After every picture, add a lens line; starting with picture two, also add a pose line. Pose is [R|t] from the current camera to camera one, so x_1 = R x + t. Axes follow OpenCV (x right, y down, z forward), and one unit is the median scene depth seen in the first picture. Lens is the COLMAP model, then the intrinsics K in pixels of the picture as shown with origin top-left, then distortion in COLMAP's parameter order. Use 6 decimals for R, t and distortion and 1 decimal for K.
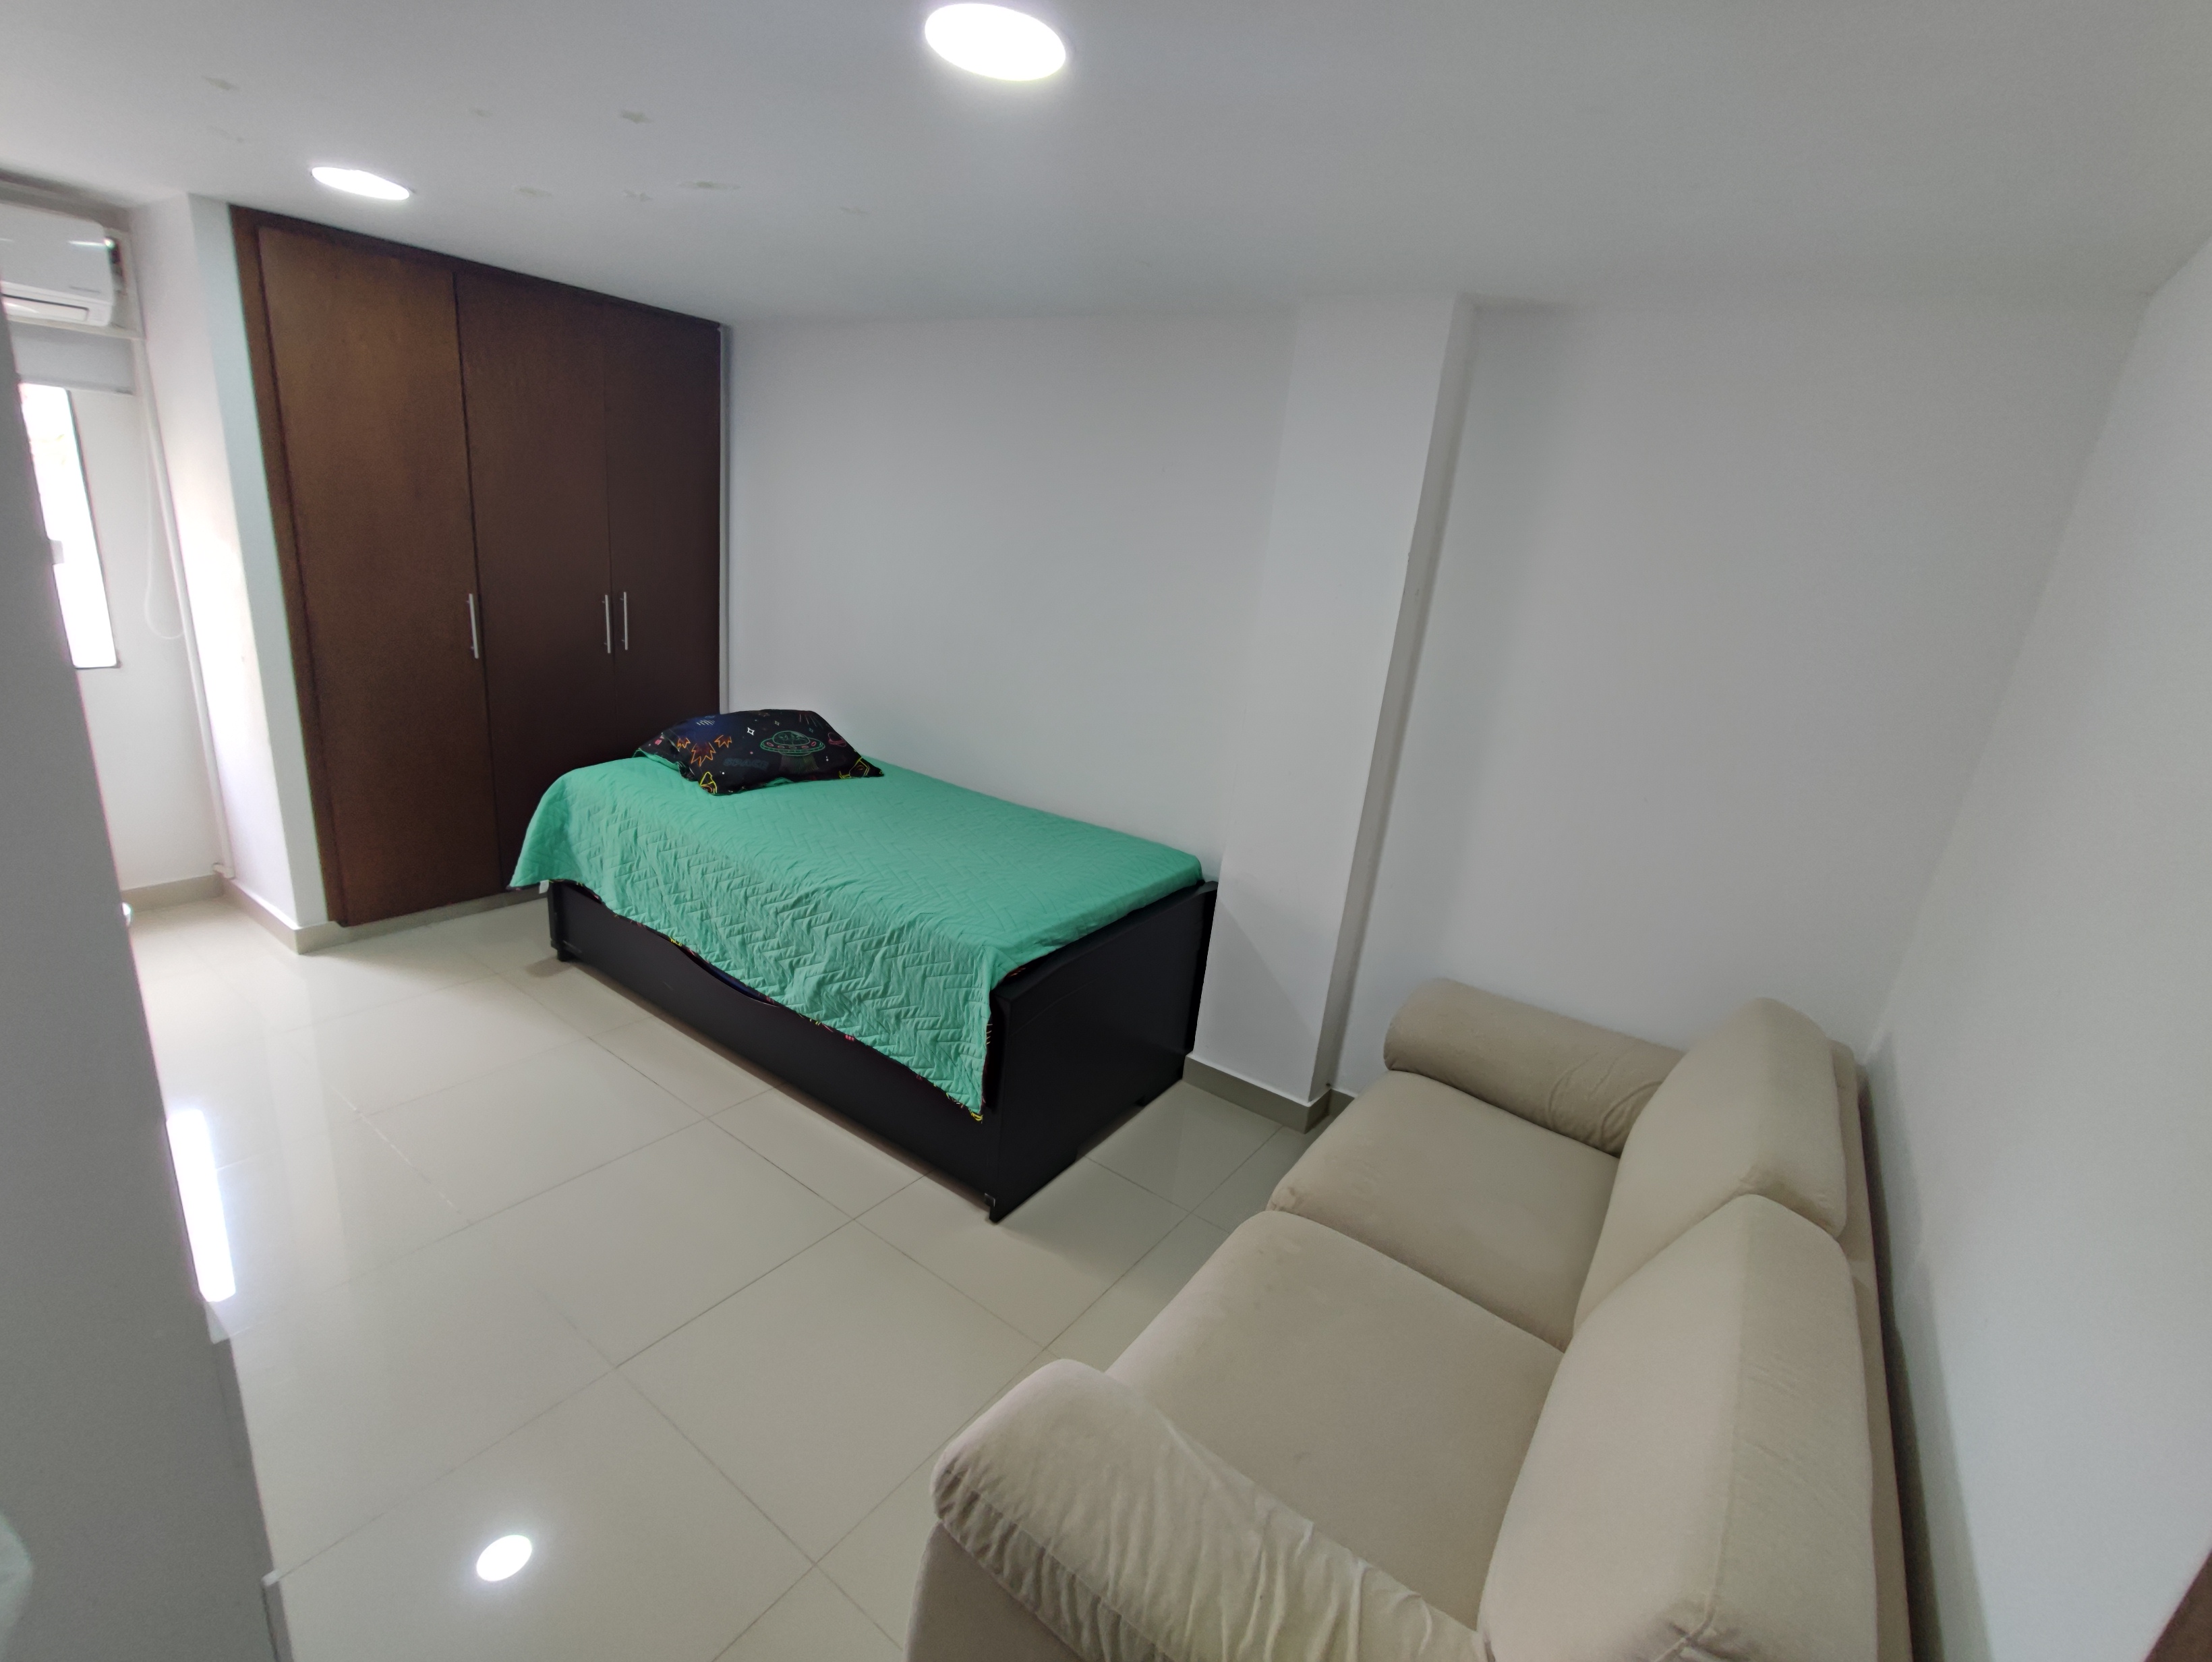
lens RADIAL K [[1012.4, 0, 1106.0], [0, 1012.4, 831.0], [0, 0, 1]] dist [-0.005731, 0.006755]
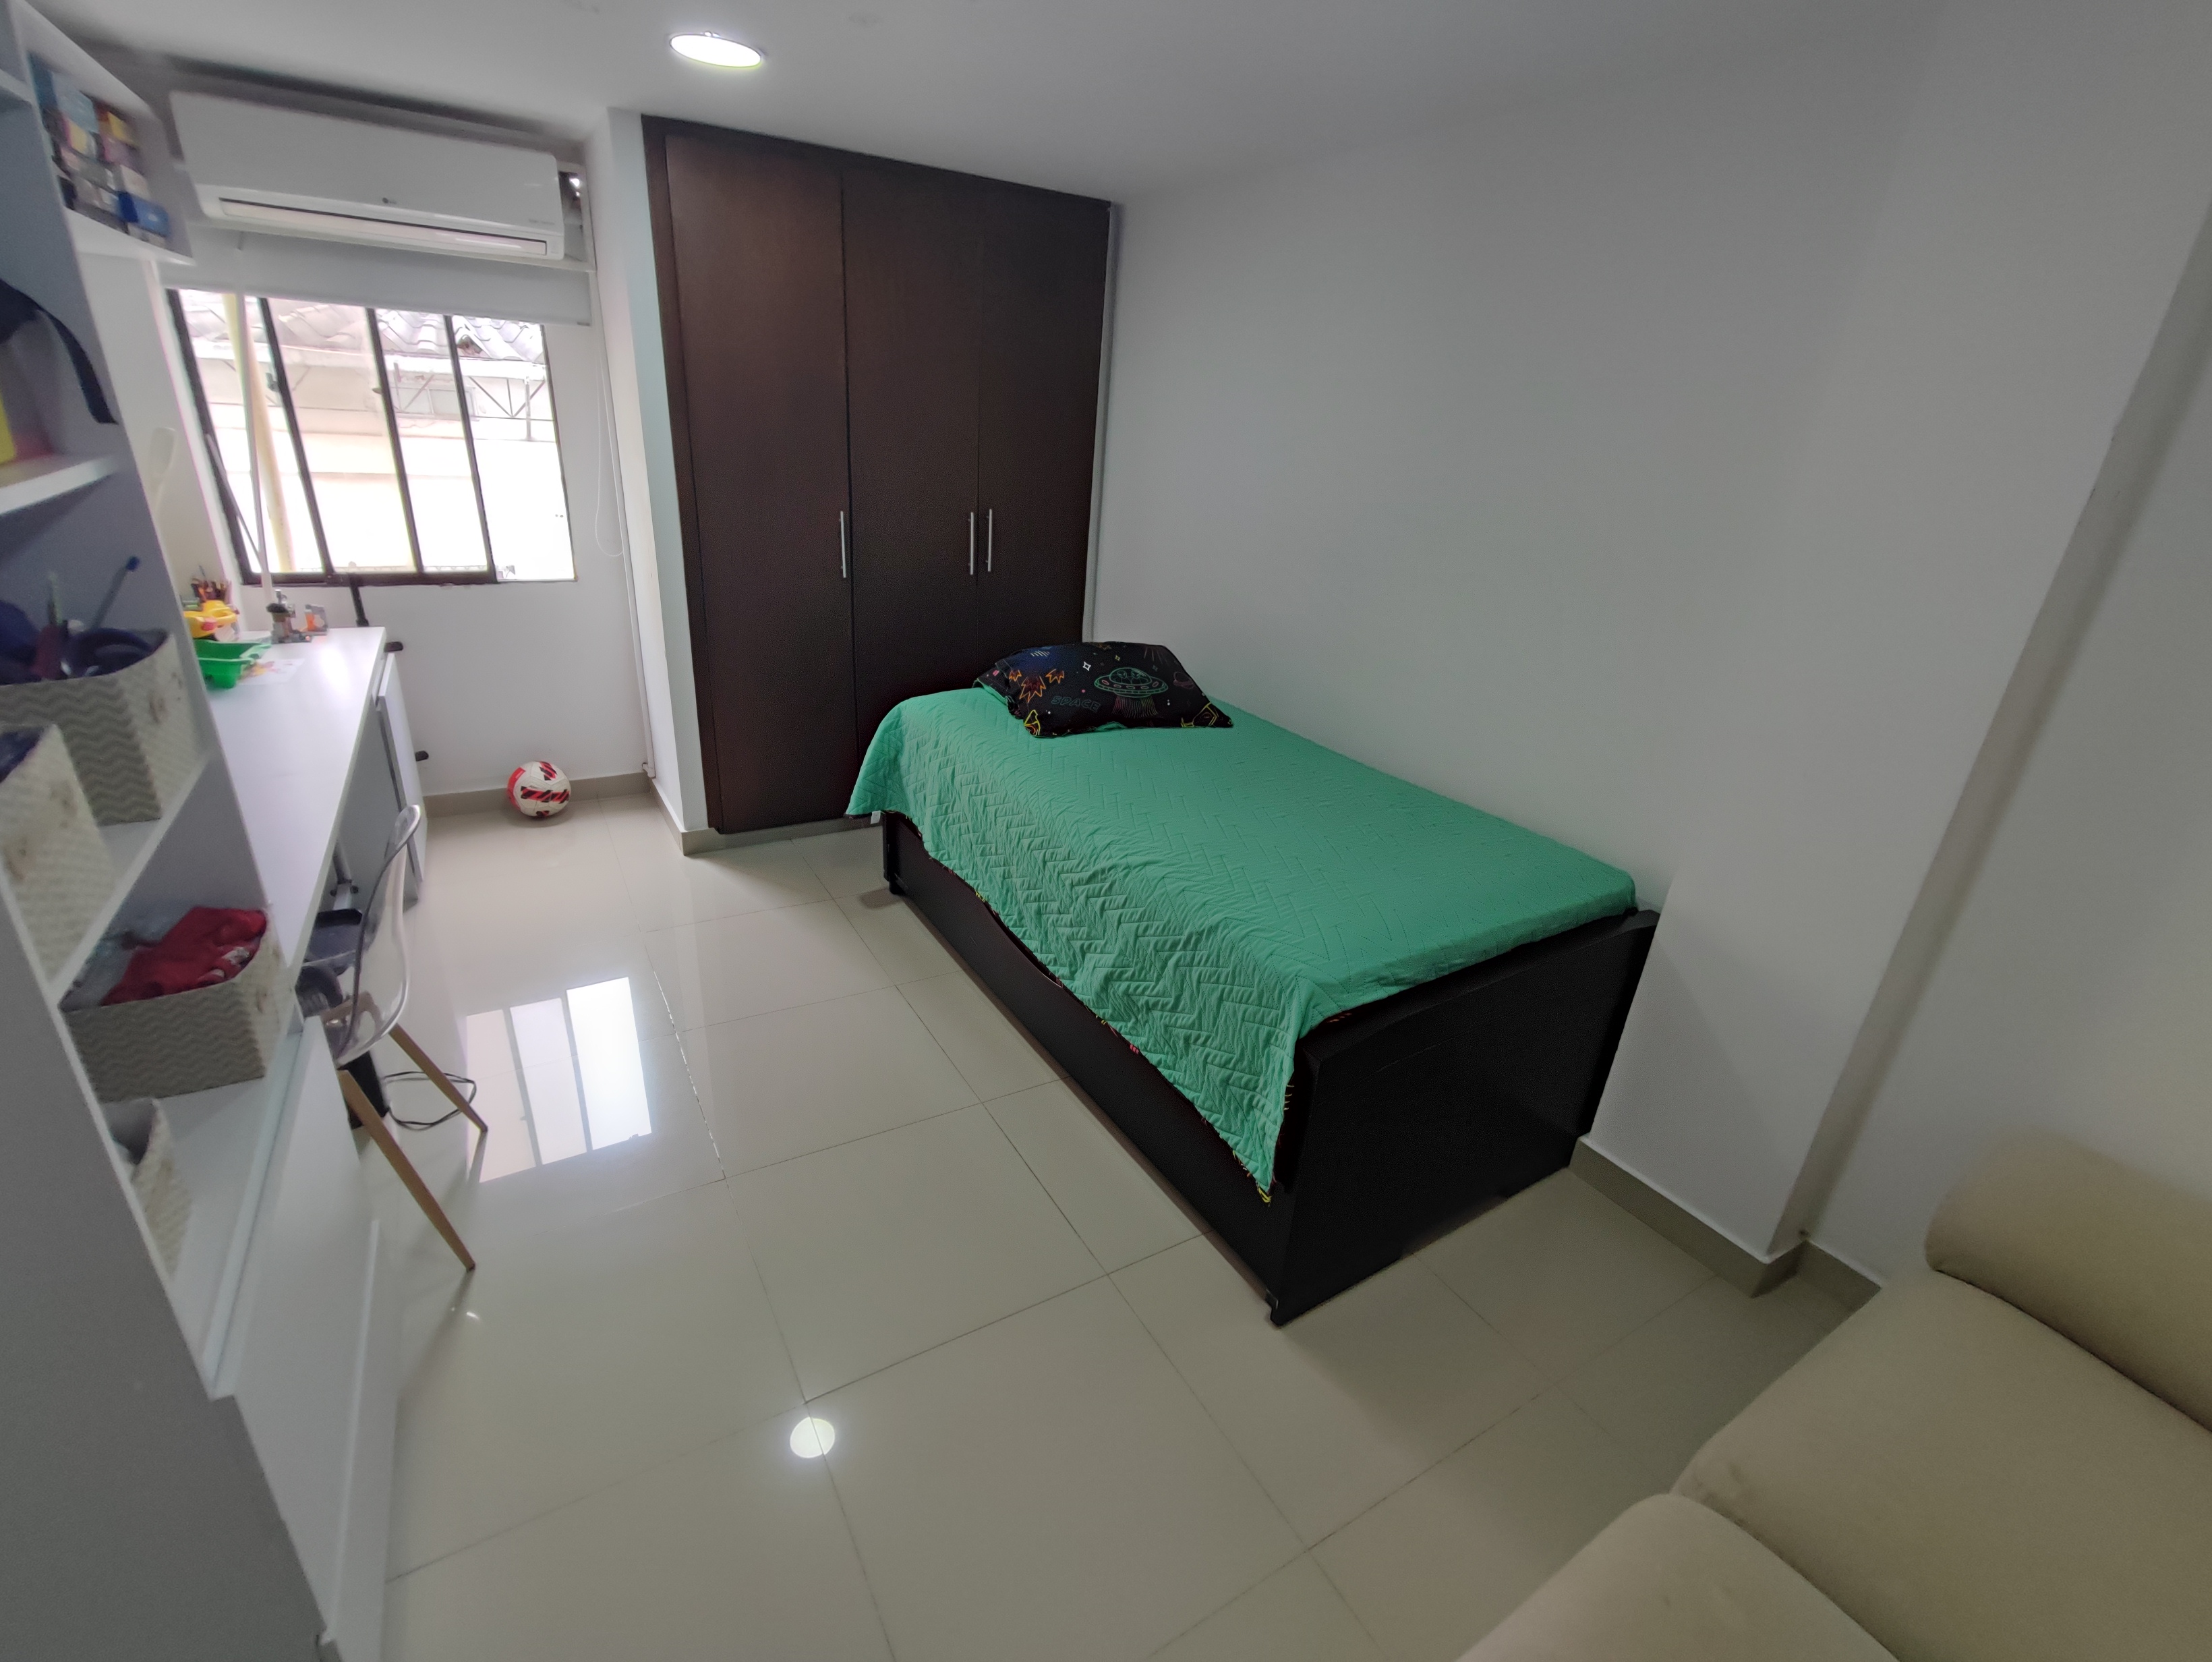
lens RADIAL K [[1012.4, 0, 1106.0], [0, 1012.4, 831.0], [0, 0, 1]] dist [-0.005731, 0.006755]
pose [[0.920102, 0.111105, -0.375591, 0.014926], [-0.086082, 0.992840, 0.082815, -0.035633], [0.382103, -0.043867, 0.923078, 0.215265]]
